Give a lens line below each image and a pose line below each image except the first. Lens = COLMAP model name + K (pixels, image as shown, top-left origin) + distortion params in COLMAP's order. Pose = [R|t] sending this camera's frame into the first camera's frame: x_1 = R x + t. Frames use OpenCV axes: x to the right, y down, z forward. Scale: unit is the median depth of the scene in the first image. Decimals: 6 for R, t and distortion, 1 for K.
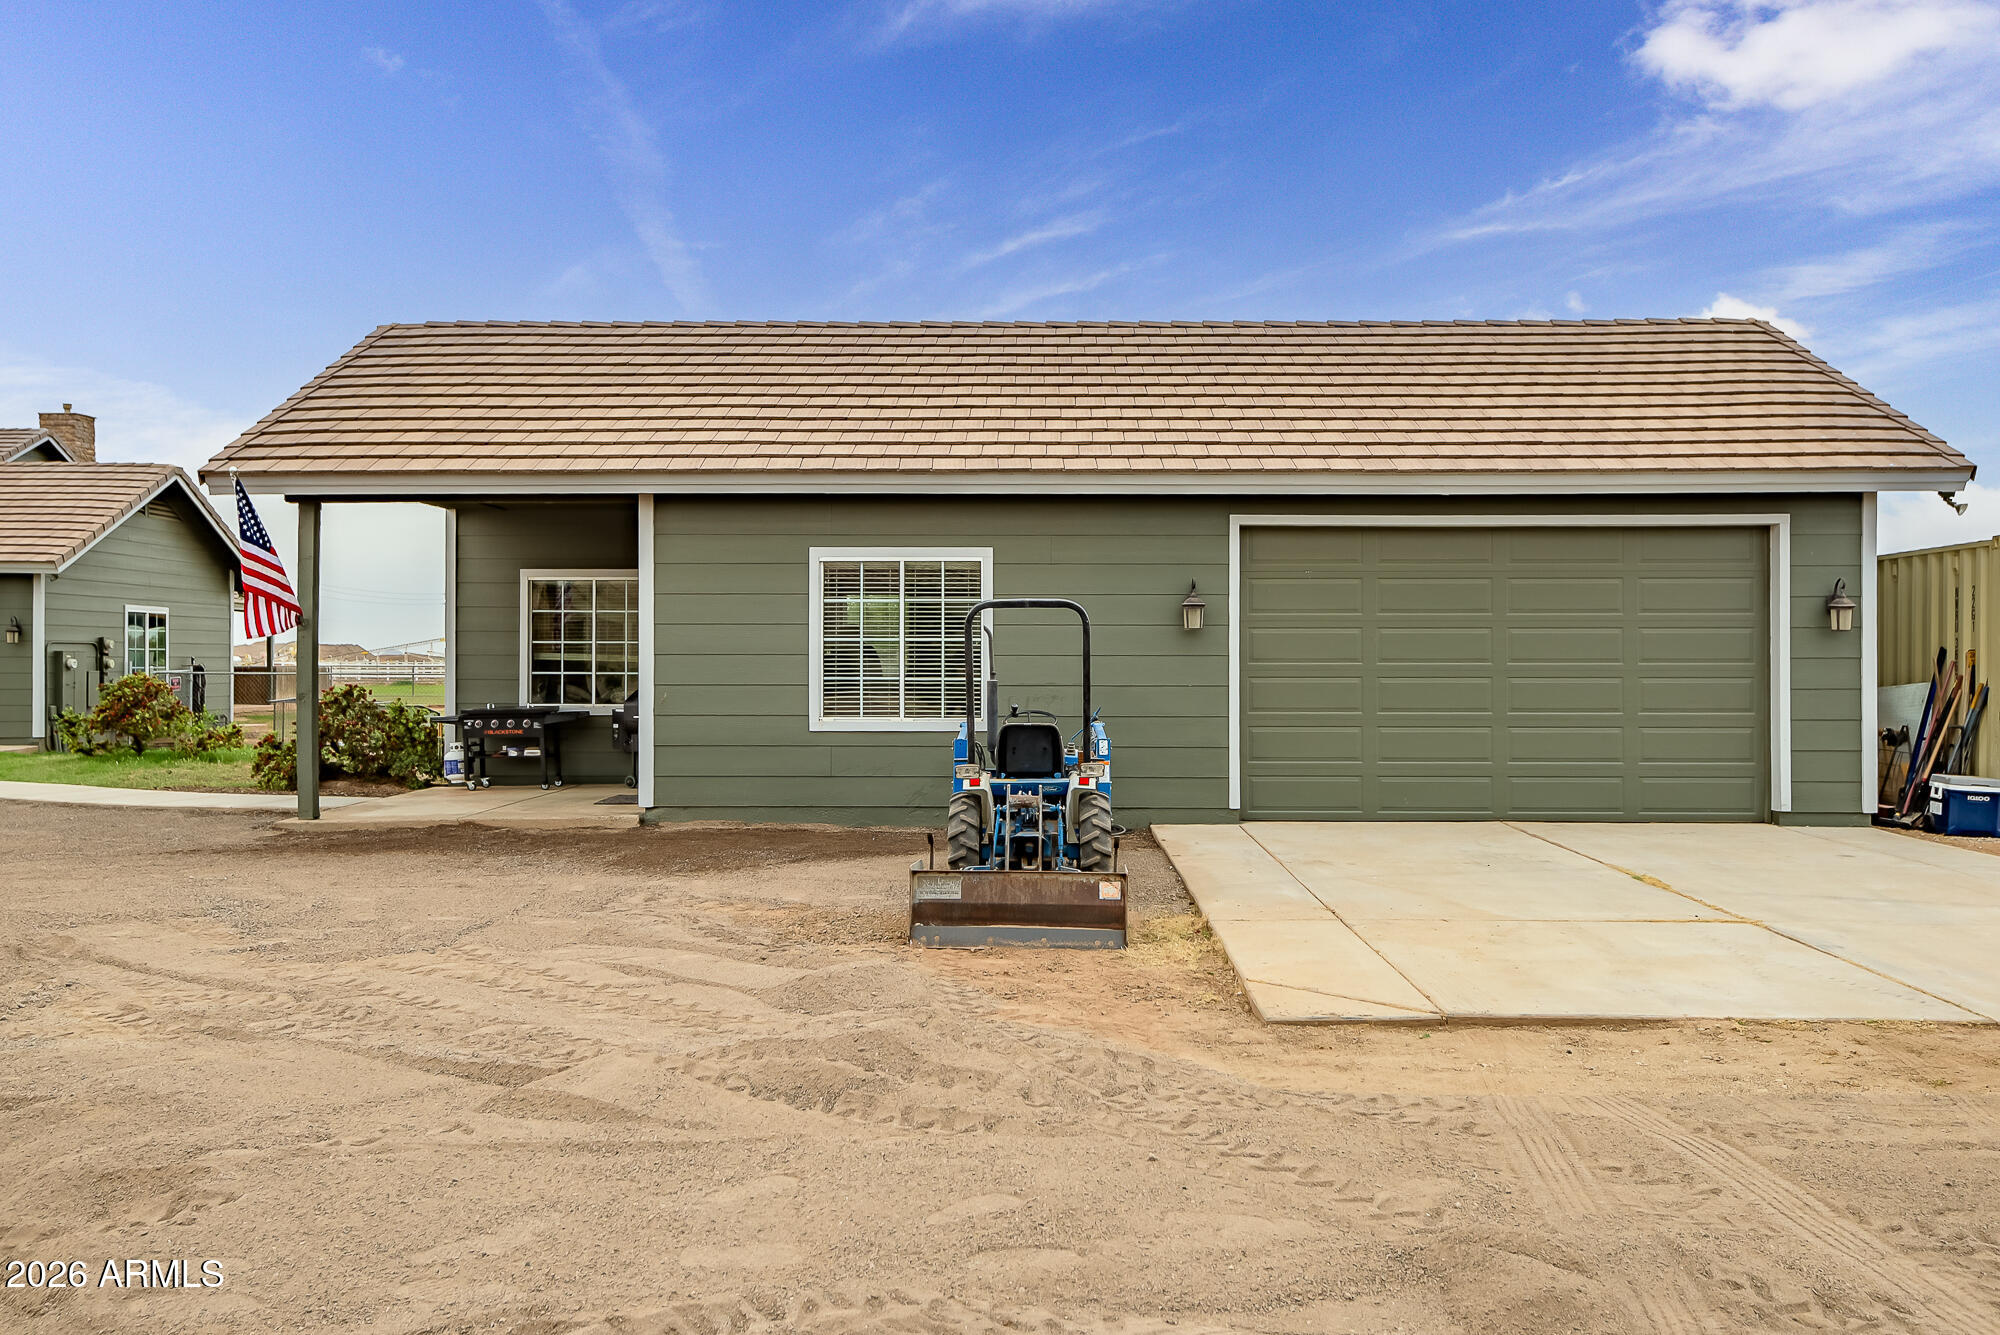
lens RADIAL K [[1651.4, 0, 999.9], [0, 1651.4, 670.6], [0, 0, 1]] dist [0.035022, 0.000371]
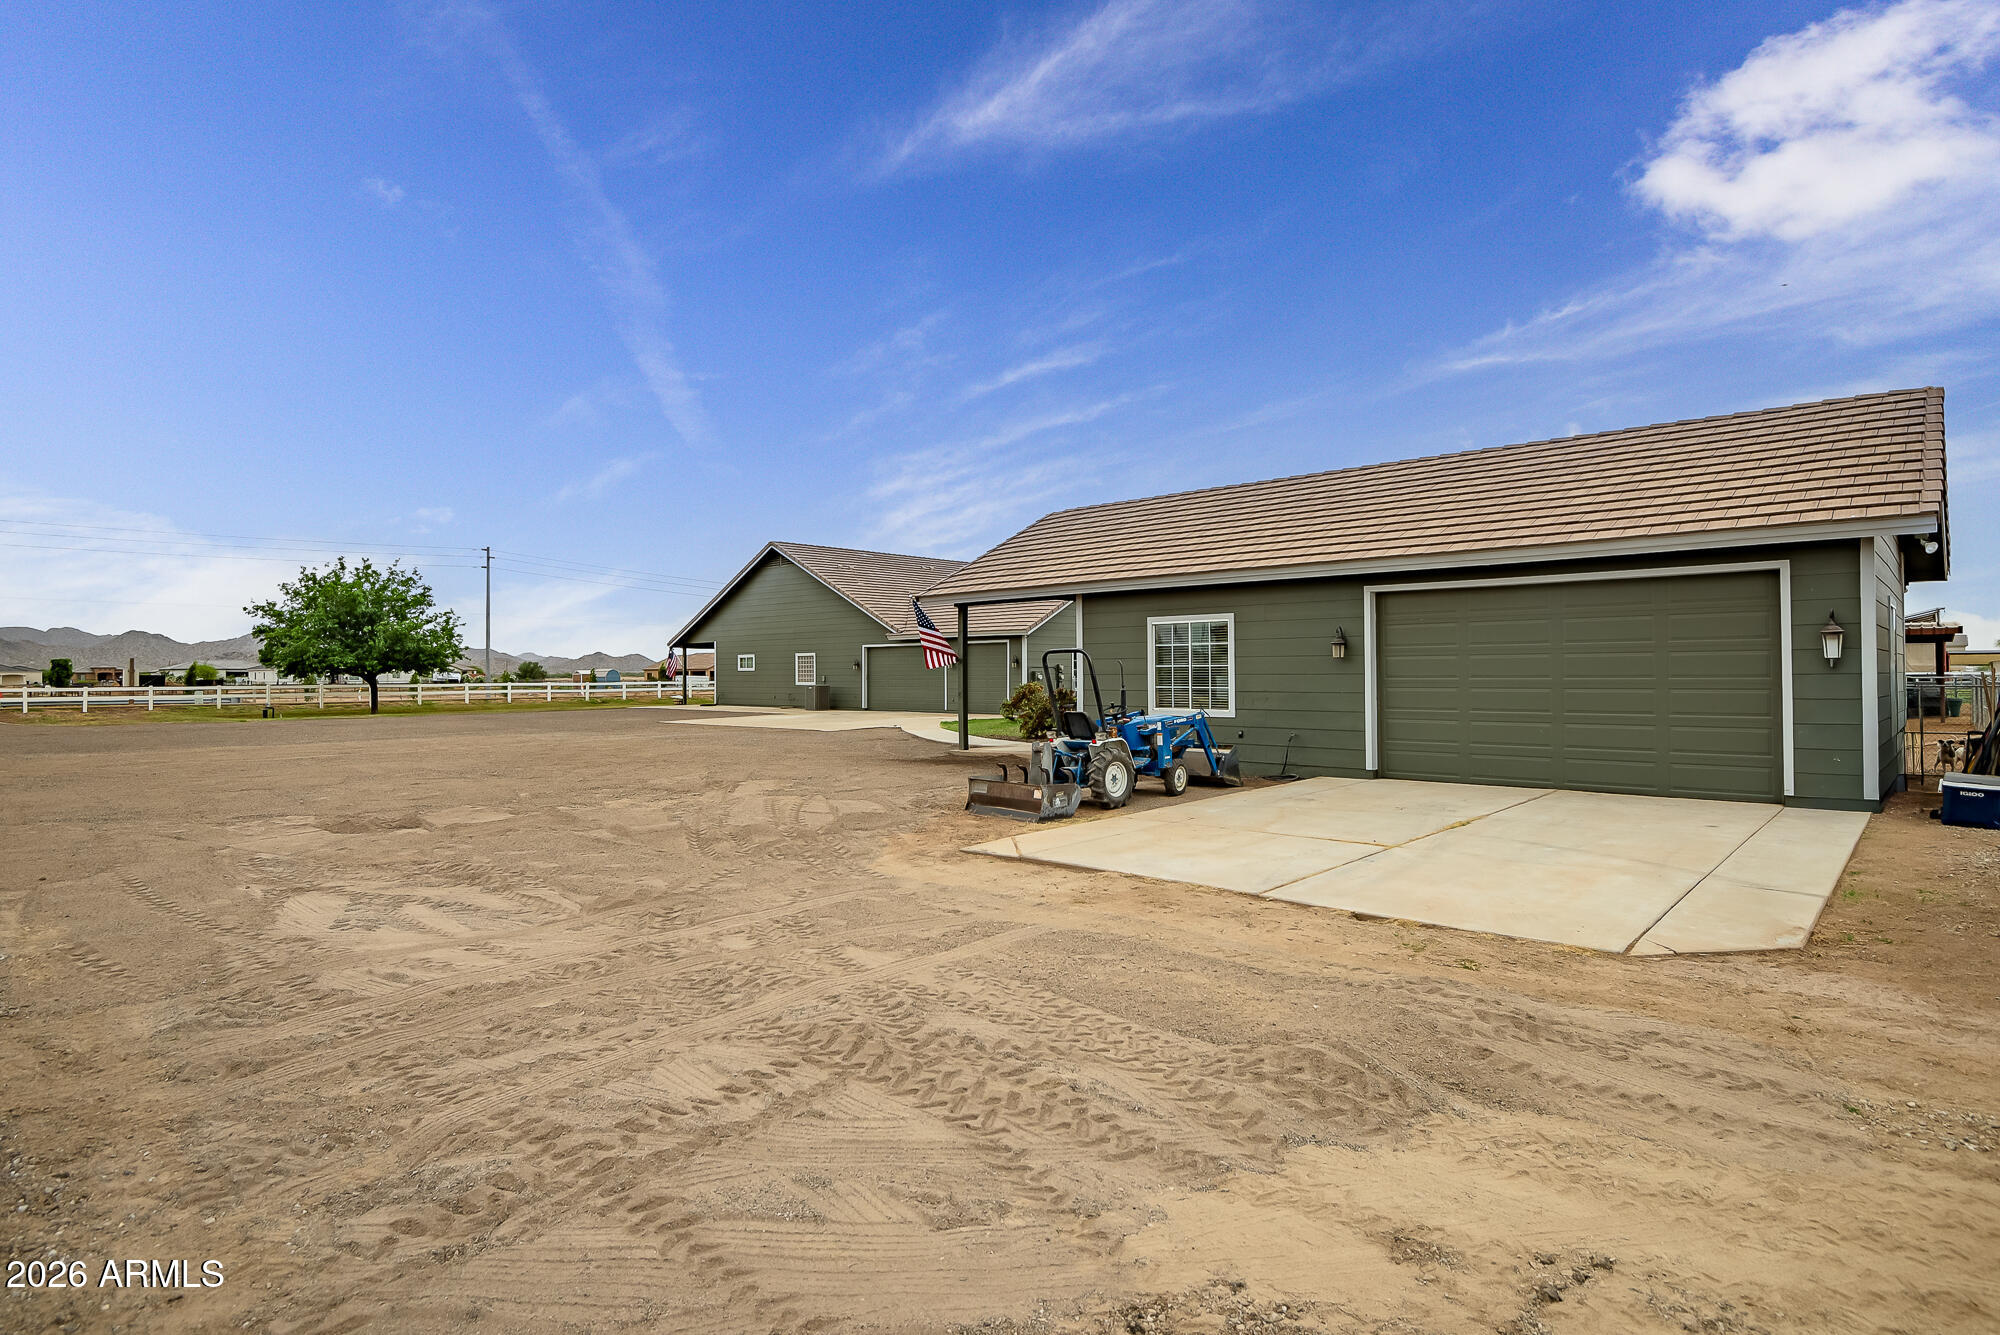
lens RADIAL K [[1000.5, 0, 997.7], [0, 1000.5, 667.4], [0, 0, 1]] dist [0.001007, -0.027567]
pose [[0.739631, -0.008660, -0.672957, 0.528247], [0.002219, 0.999943, -0.010429, -0.006242], [0.673009, 0.006220, 0.739608, 0.039587]]
